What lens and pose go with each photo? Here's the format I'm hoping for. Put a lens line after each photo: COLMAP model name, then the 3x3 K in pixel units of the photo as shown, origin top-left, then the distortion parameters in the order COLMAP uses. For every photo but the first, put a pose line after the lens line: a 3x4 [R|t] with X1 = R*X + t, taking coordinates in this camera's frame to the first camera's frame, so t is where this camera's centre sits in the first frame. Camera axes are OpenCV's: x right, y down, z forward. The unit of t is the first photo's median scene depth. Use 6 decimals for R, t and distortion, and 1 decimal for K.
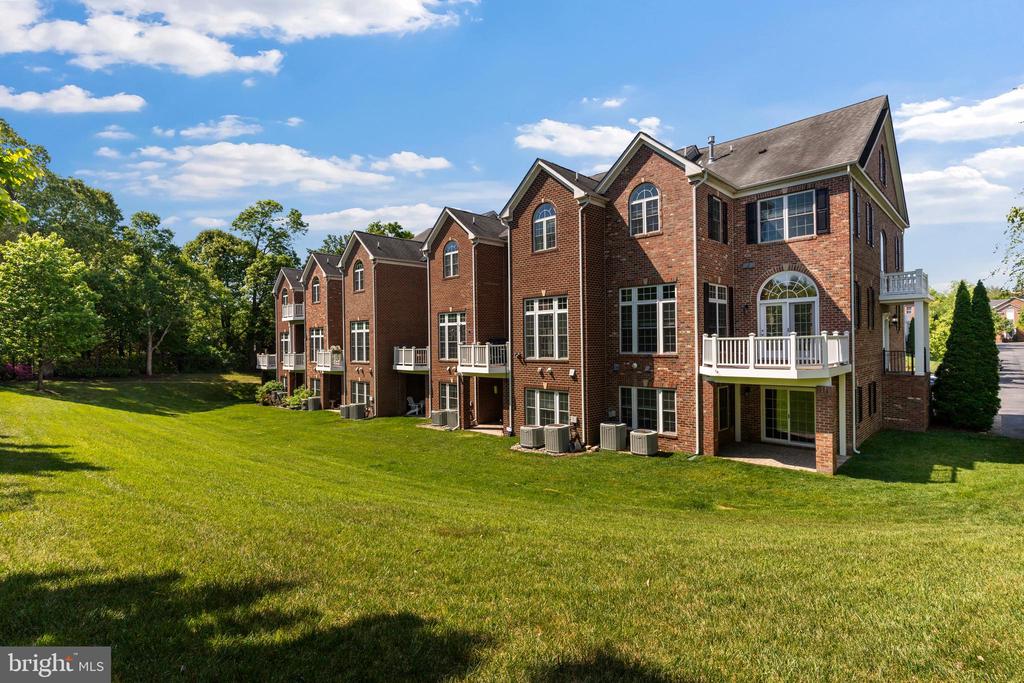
lens RADIAL K [[490.4, 0, 512.0], [0, 490.4, 341.5], [0, 0, 1]] dist [0.001961, 0.000453]
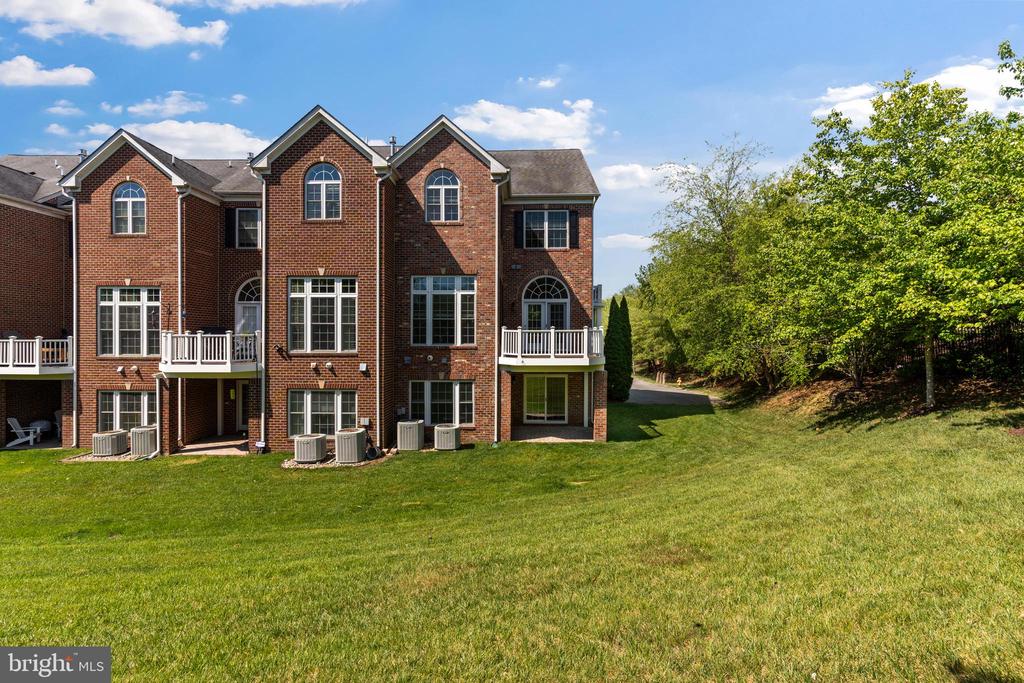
lens RADIAL K [[483.7, 0, 512.0], [0, 483.7, 341.5], [0, 0, 1]] dist [-0.000047, 0.000170]
pose [[0.727815, 0.010911, 0.685686, -0.280001], [-0.011819, 0.999924, -0.003367, 0.018524], [-0.685671, -0.005654, 0.727889, 0.209164]]
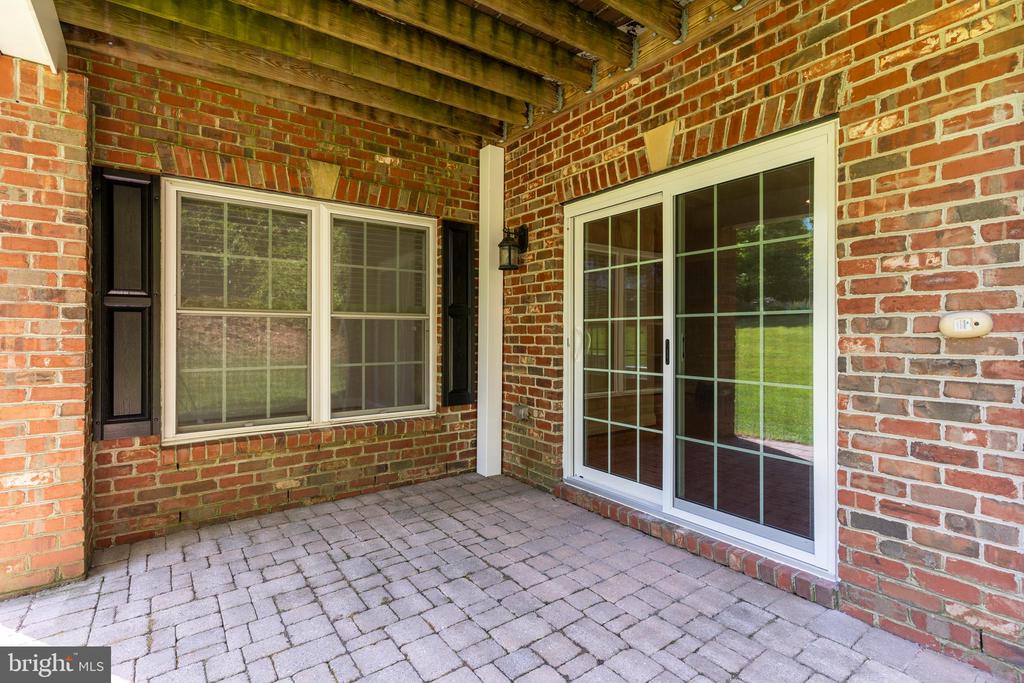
lens RADIAL K [[489.3, 0, 512.0], [0, 489.3, 341.5], [0, 0, 1]] dist [0.000447, -0.000021]
pose [[0.986239, 0.014677, -0.164676, 0.523755], [-0.012240, 0.999800, 0.015803, 0.142793], [0.164875, -0.013570, 0.986221, 0.804289]]
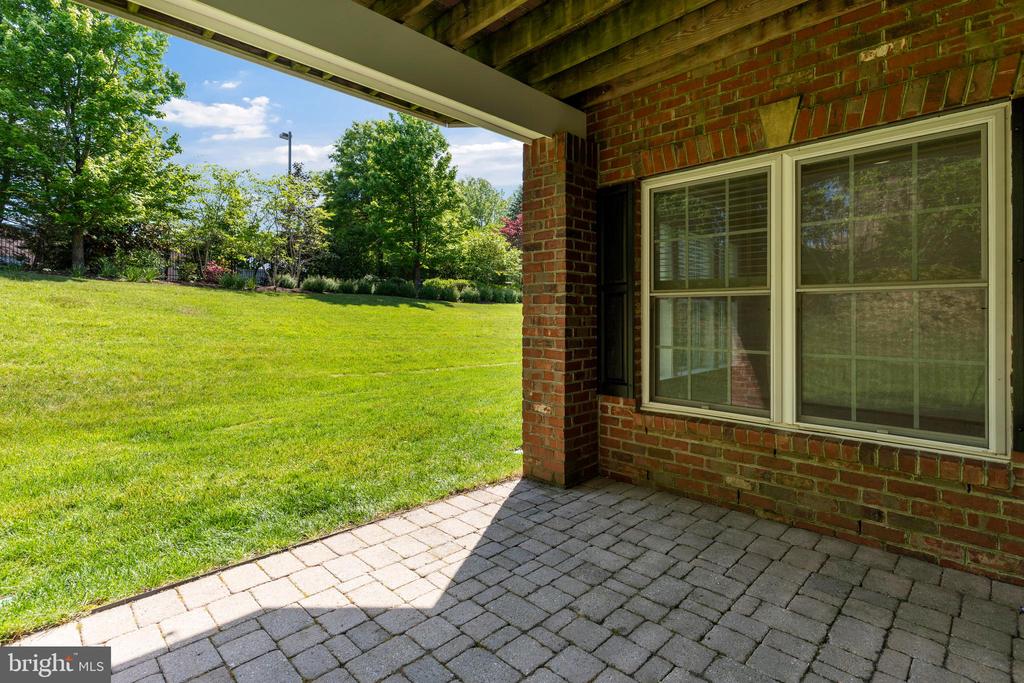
lens RADIAL K [[494.5, 0, 509.9], [0, 494.5, 318.1], [0, 0, 1]] dist [0.004176, -0.000053]
pose [[-0.007181, 0.020682, -0.999760, 0.576847], [0.000358, 0.999786, 0.020680, 0.141762], [0.999974, -0.000209, -0.007187, 0.896756]]
